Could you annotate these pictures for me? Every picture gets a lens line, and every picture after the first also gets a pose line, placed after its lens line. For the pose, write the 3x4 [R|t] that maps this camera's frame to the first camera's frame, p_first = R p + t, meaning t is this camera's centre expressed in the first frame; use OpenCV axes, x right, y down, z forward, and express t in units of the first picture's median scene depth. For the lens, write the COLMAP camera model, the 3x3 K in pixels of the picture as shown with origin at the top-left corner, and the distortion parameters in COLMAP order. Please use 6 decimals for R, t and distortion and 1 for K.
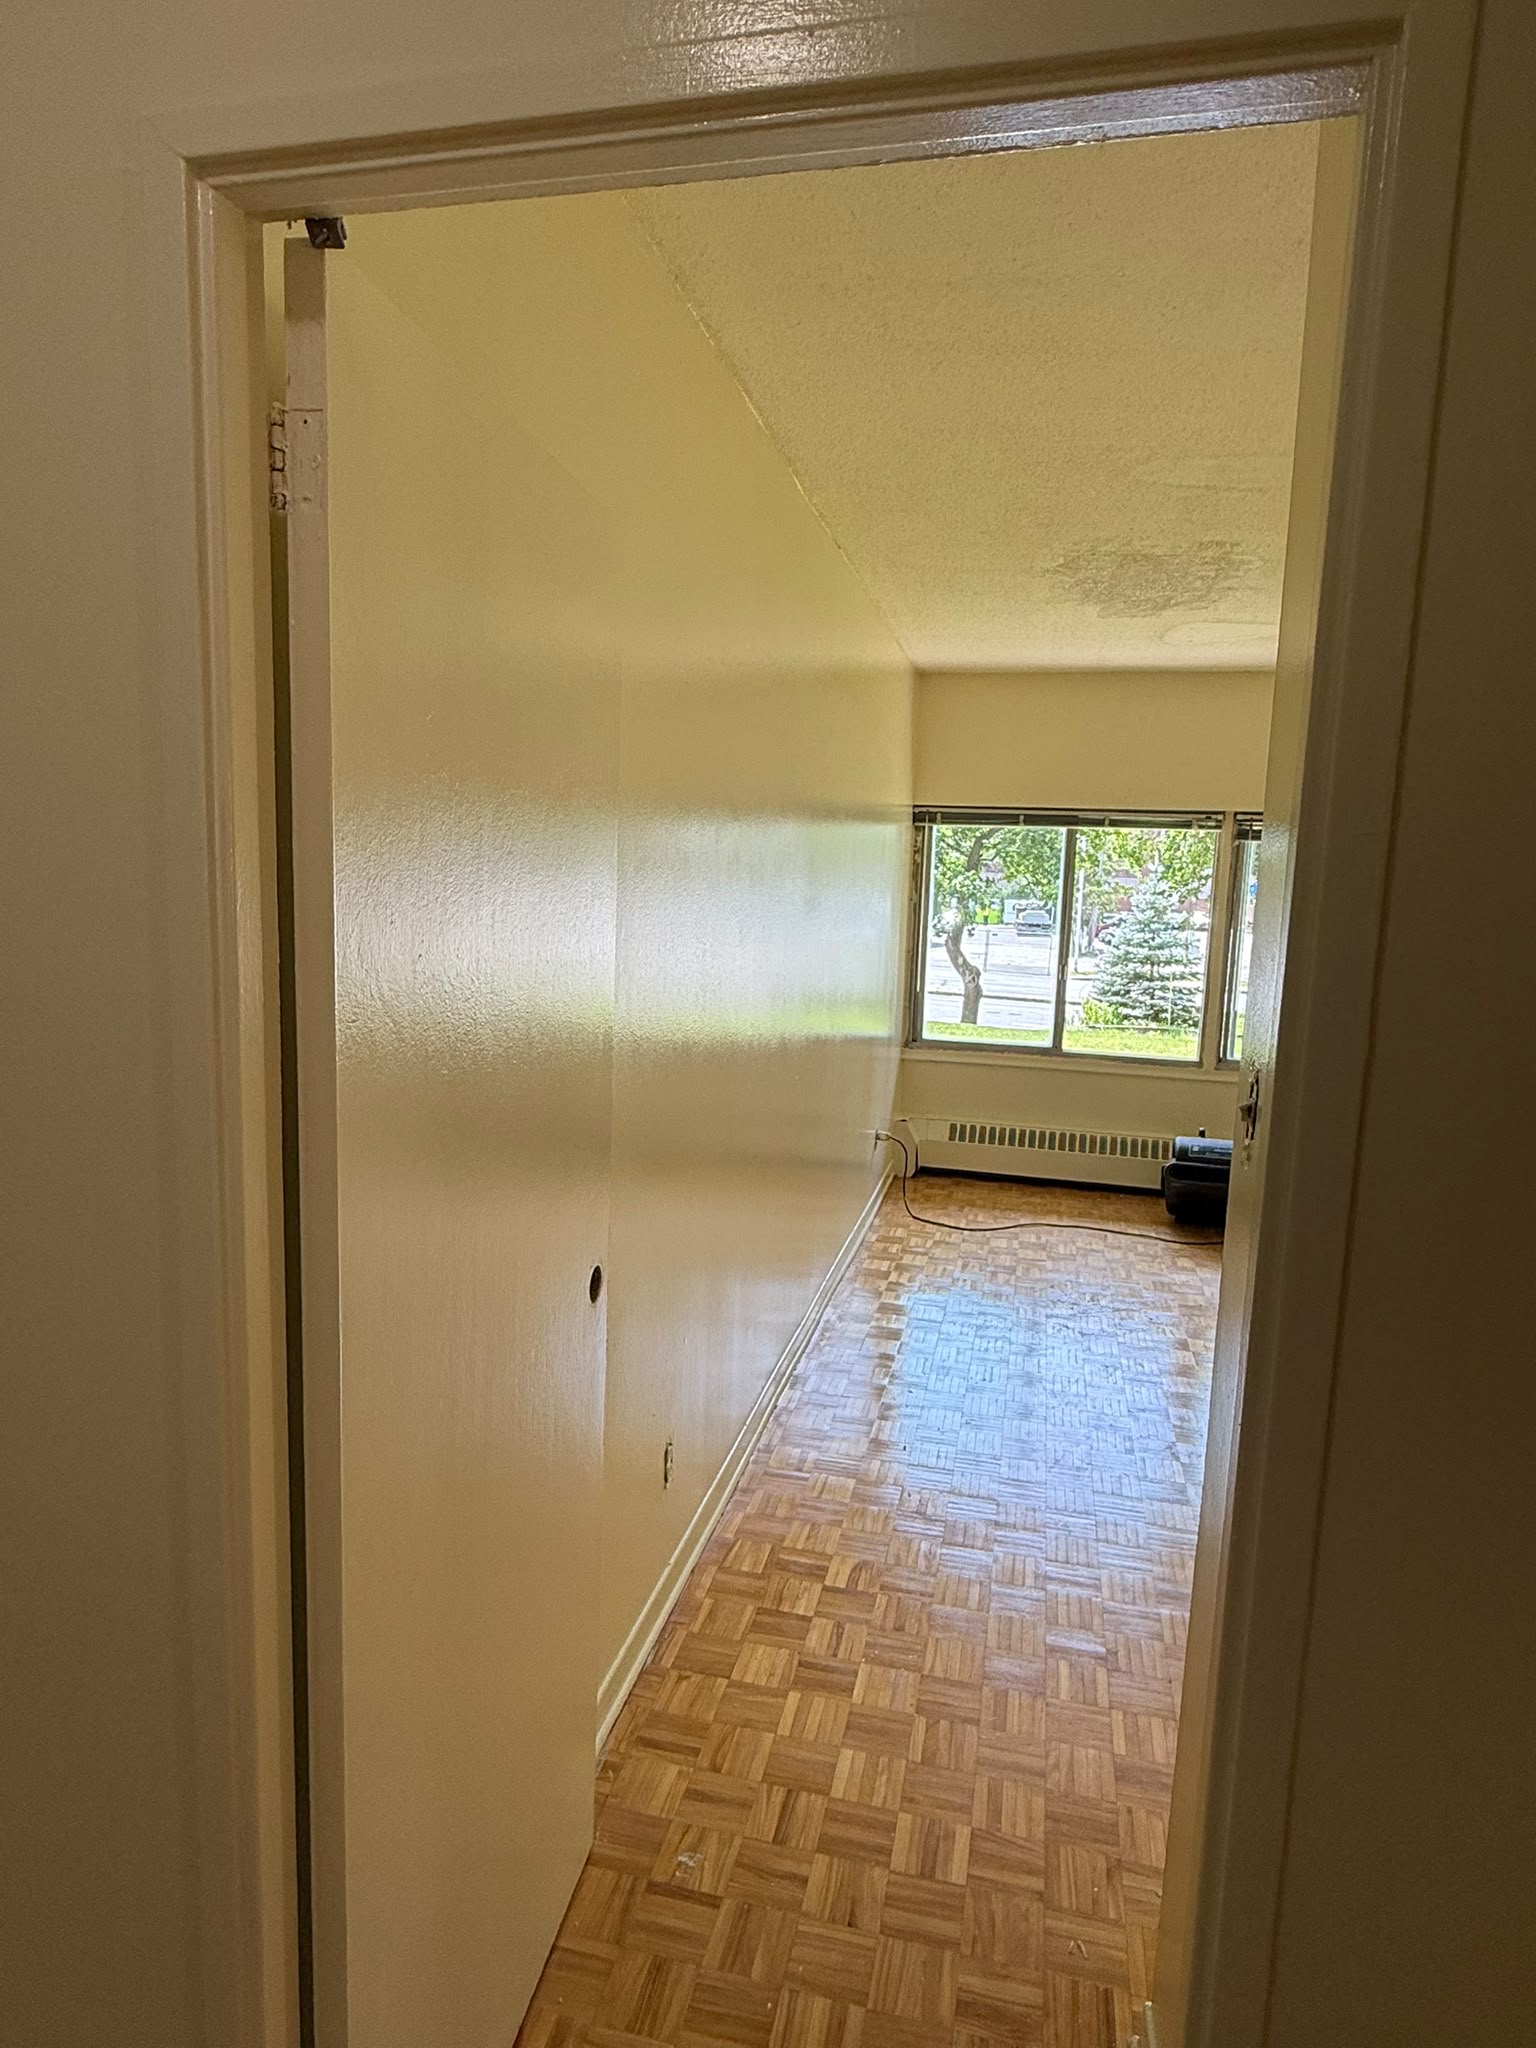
lens RADIAL K [[1158.4, 0, 760.6], [0, 1158.4, 1030.5], [0, 0, 1]] dist [0.001878, 0.000289]
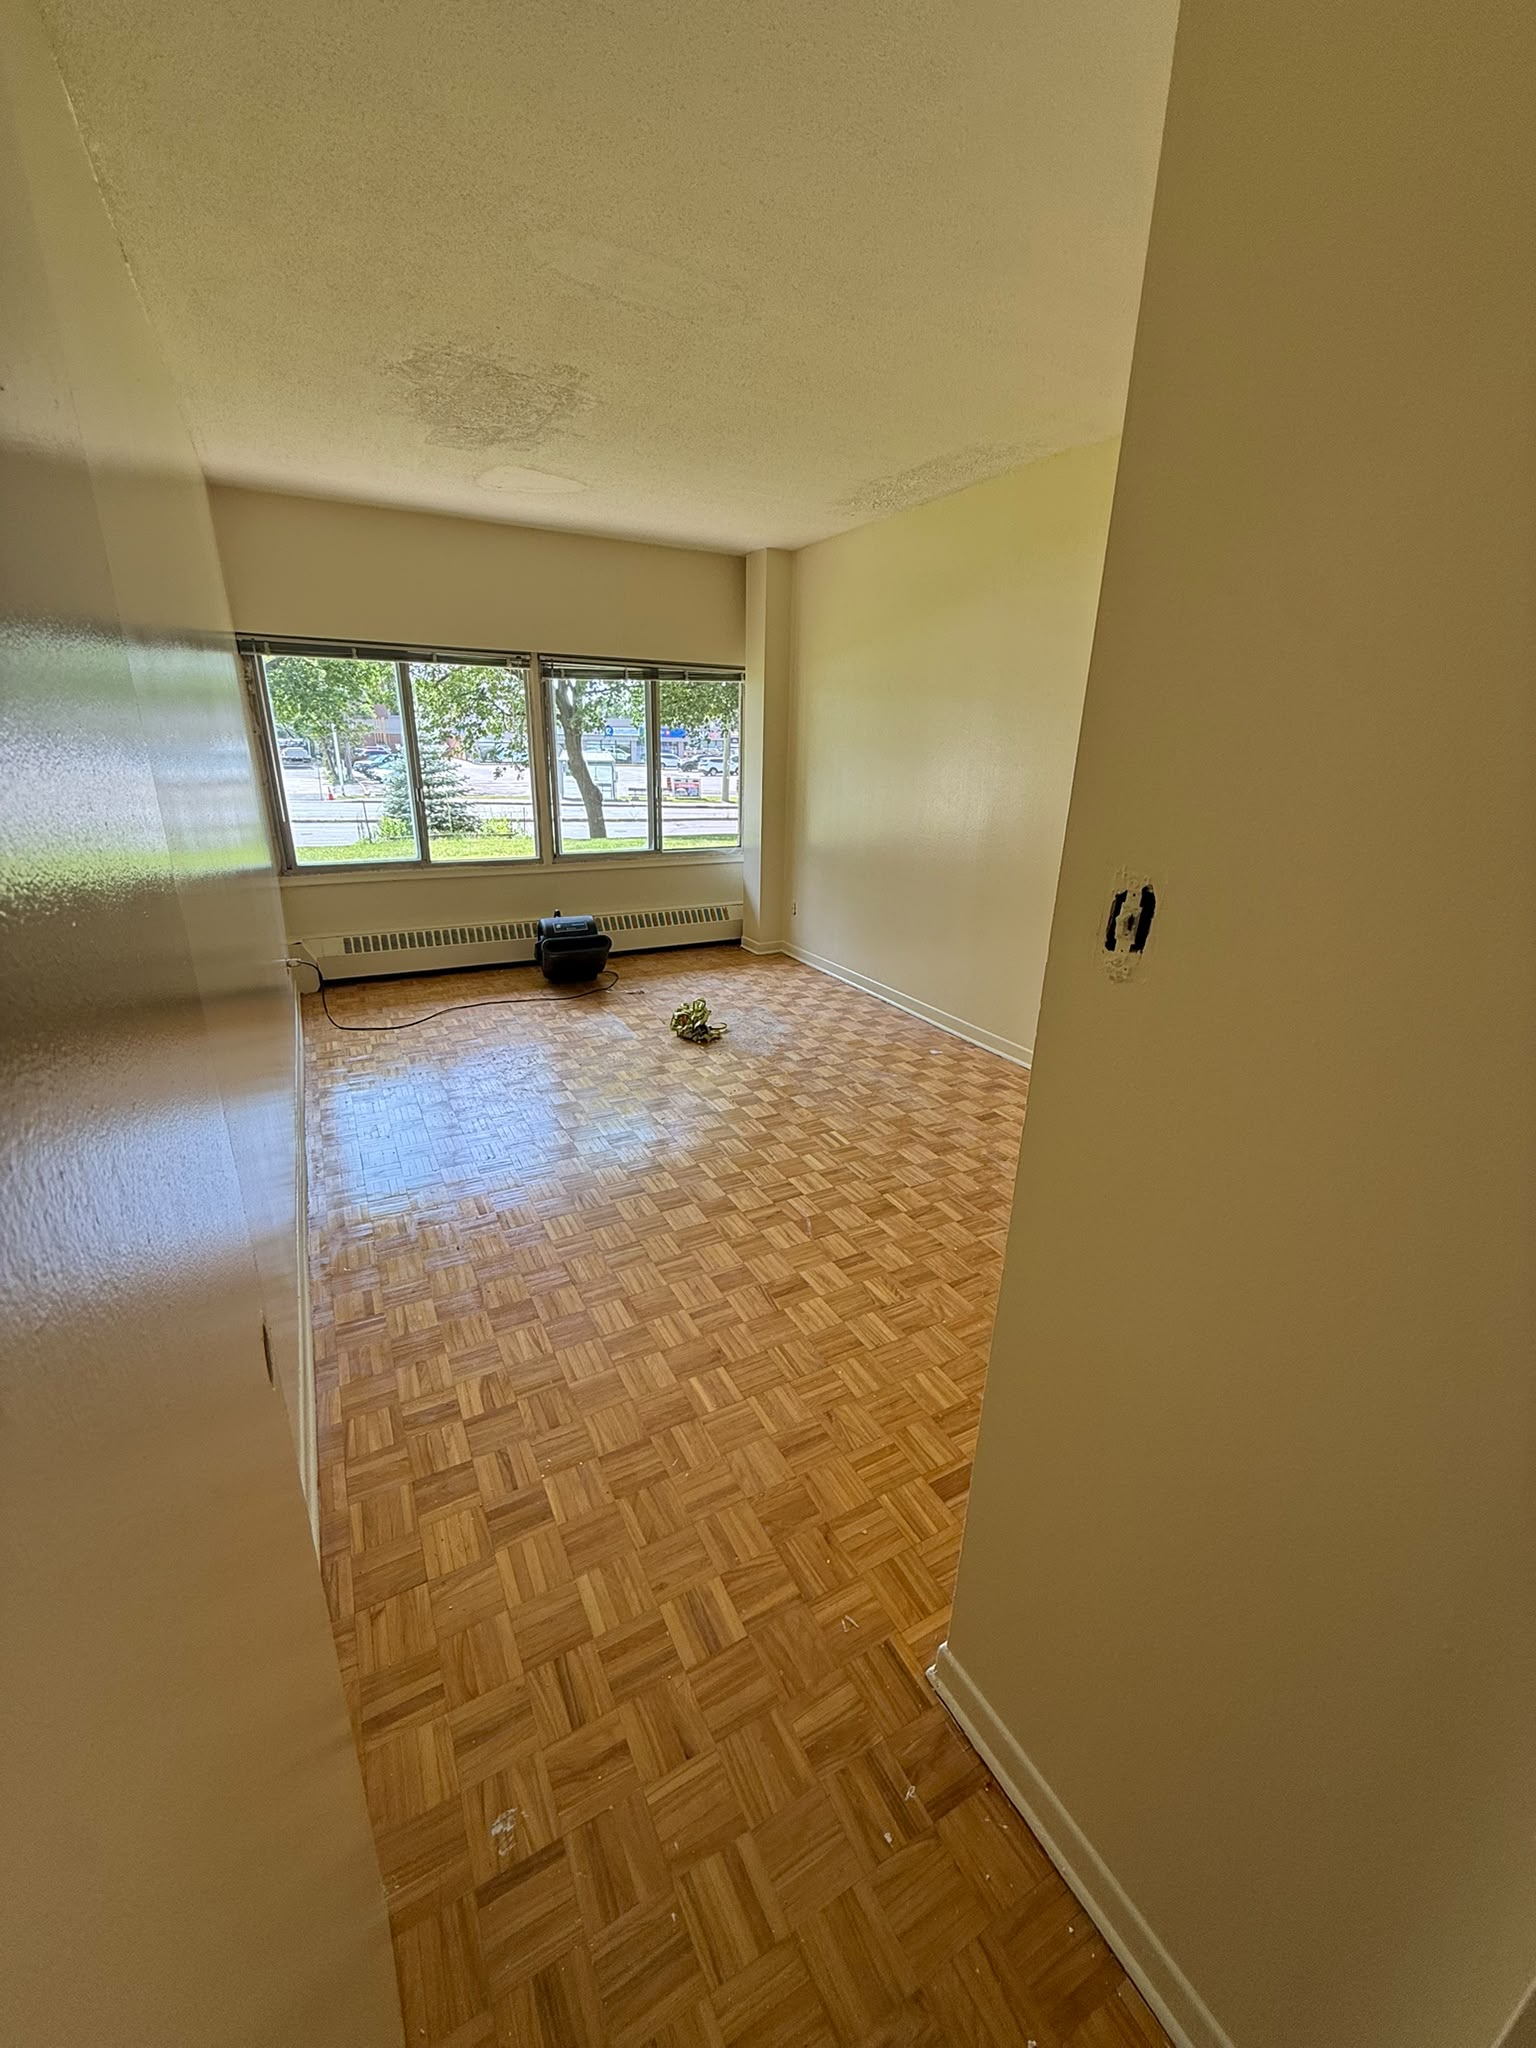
lens RADIAL K [[809.1, 0, 764.2], [0, 809.1, 1018.1], [0, 0, 1]] dist [-0.000510, -0.000100]
pose [[0.745271, -0.235698, 0.623713, -0.072195], [0.091151, 0.962669, 0.254871, -0.015561], [-0.660502, -0.133096, 0.738934, 0.224360]]
